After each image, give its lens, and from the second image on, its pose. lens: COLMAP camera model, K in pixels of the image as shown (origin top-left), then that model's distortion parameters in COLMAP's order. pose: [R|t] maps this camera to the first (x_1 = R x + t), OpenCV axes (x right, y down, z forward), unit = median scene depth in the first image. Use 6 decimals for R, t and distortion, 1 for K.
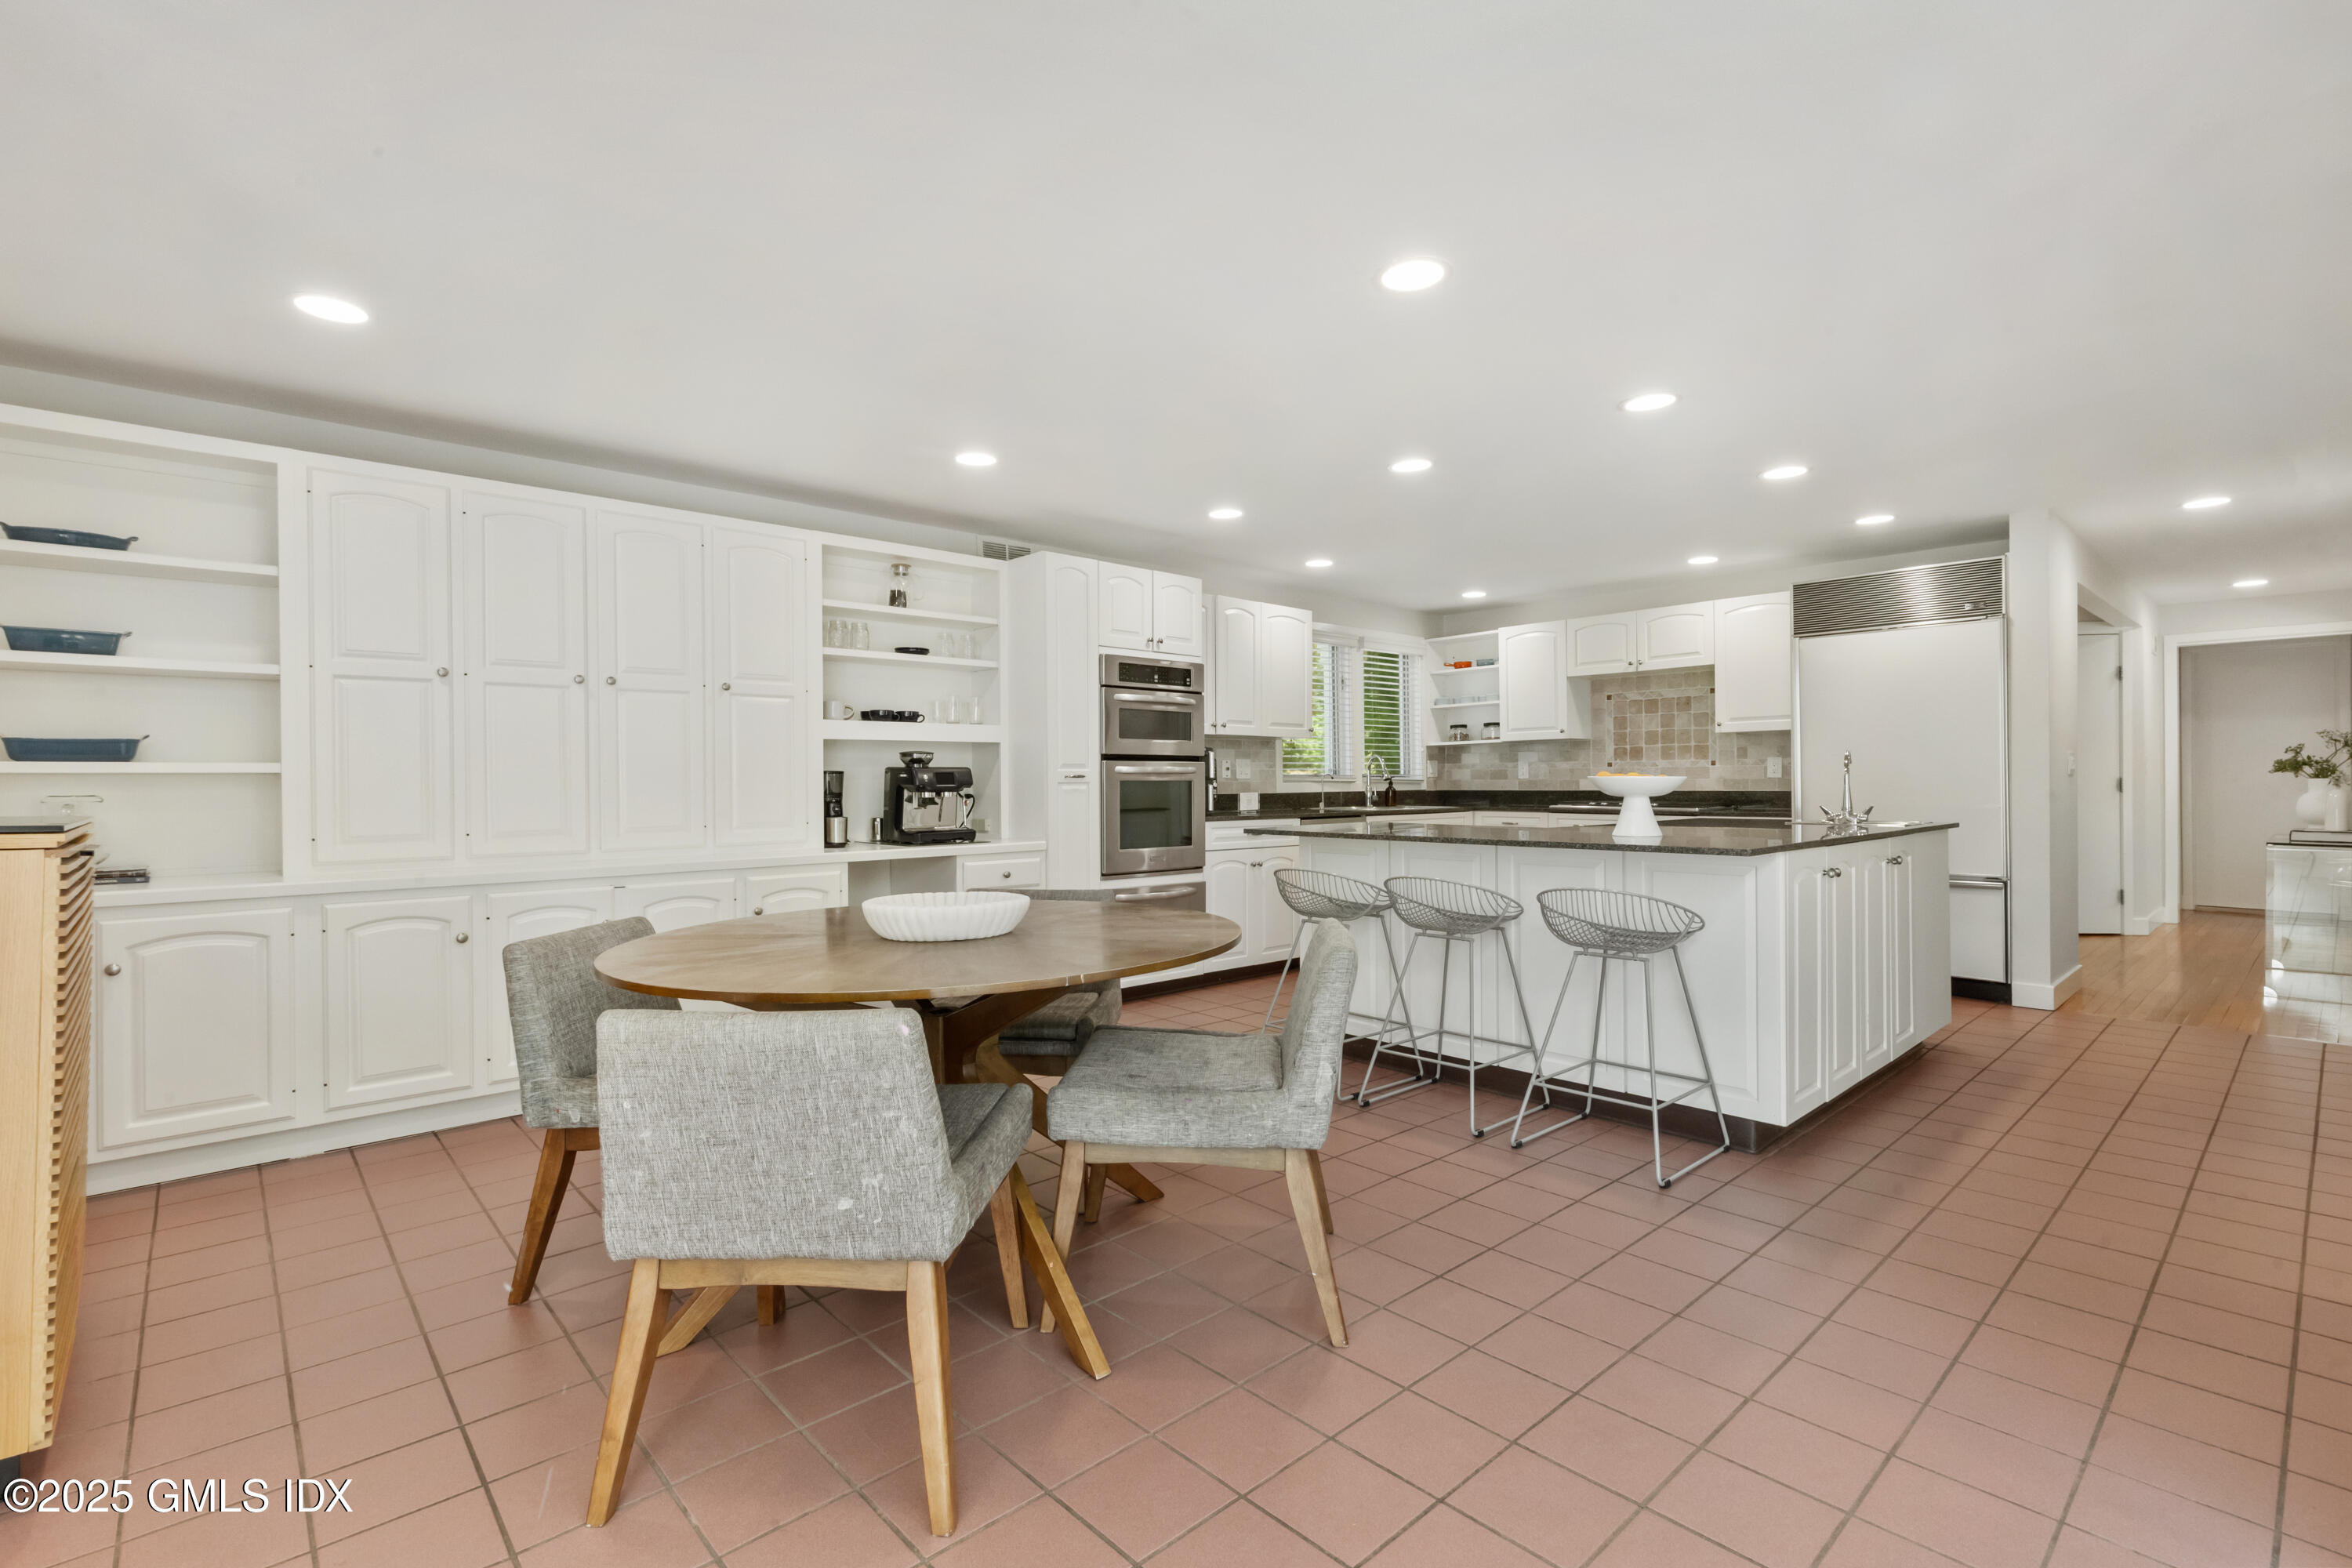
lens RADIAL K [[1071.4, 0, 1172.1], [0, 1071.4, 781.6], [0, 0, 1]] dist [0.003387, 0.000374]
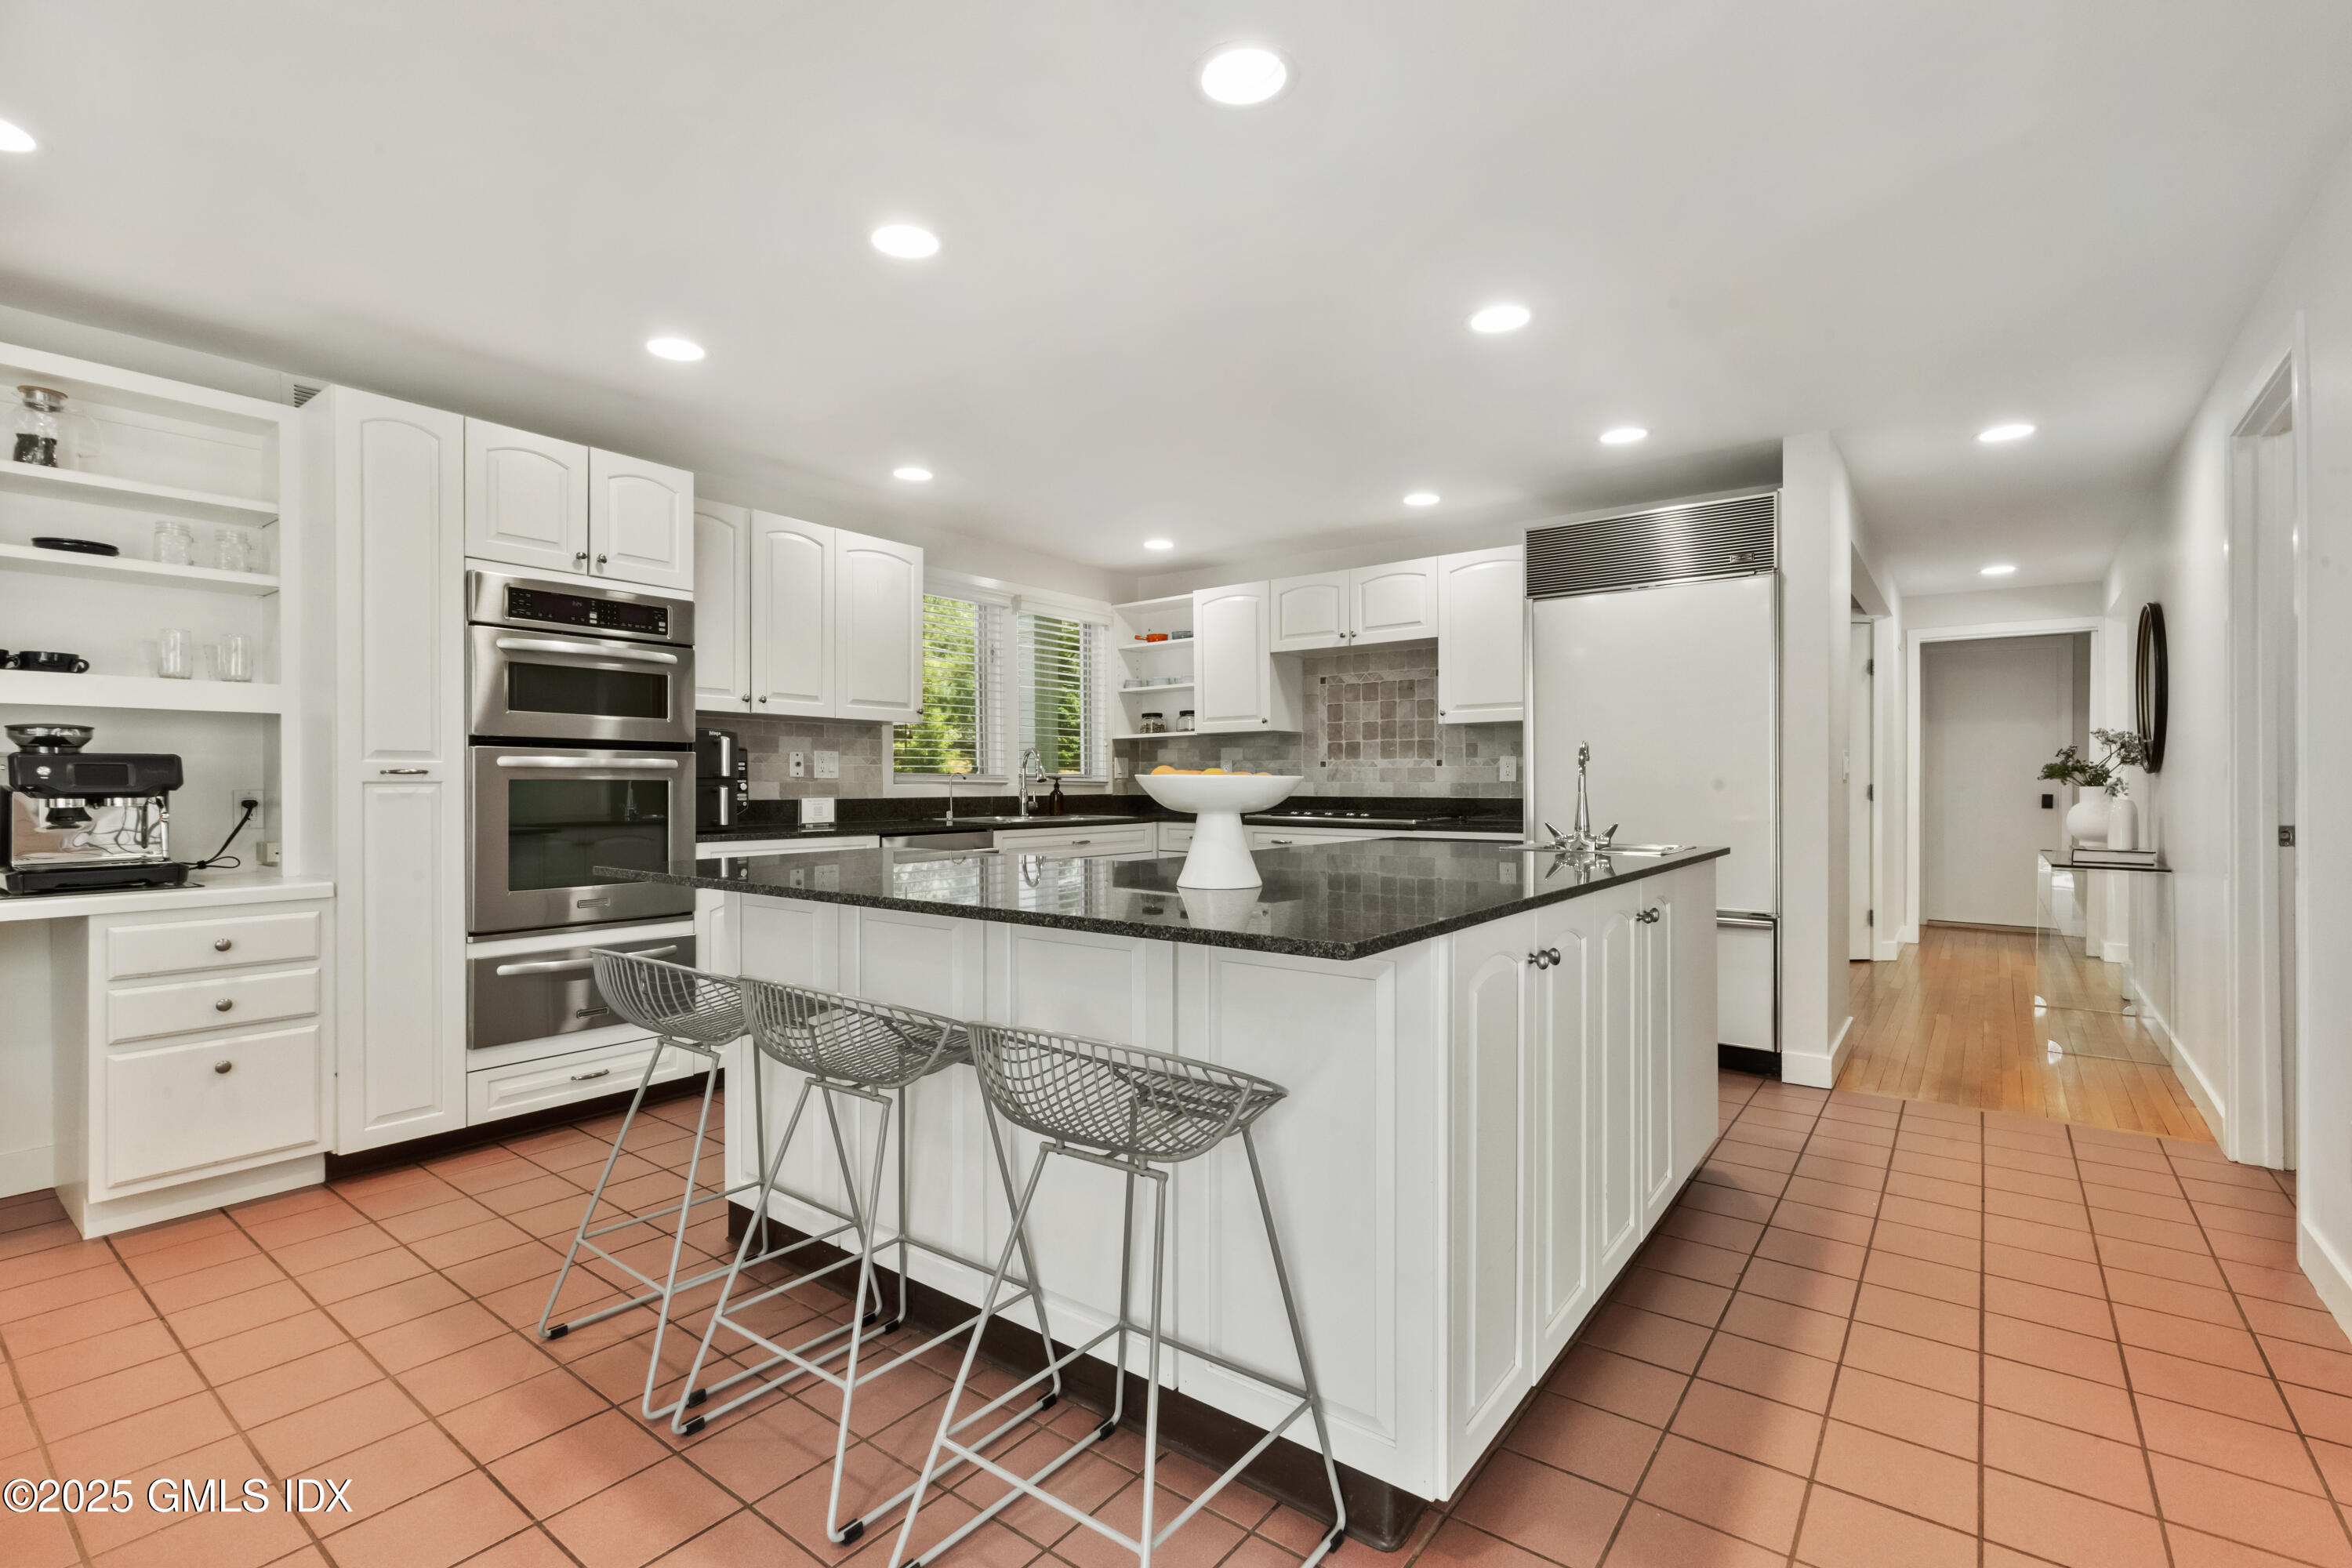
lens RADIAL K [[1071.4, 0, 1179.3], [0, 1071.4, 784.3], [0, 0, 1]] dist [0.003387, 0.000374]
pose [[0.982544, 0.005772, 0.185940, 0.207895], [-0.005934, 0.999982, 0.000313, -0.000549], [-0.185935, -0.001411, 0.982561, 0.314510]]
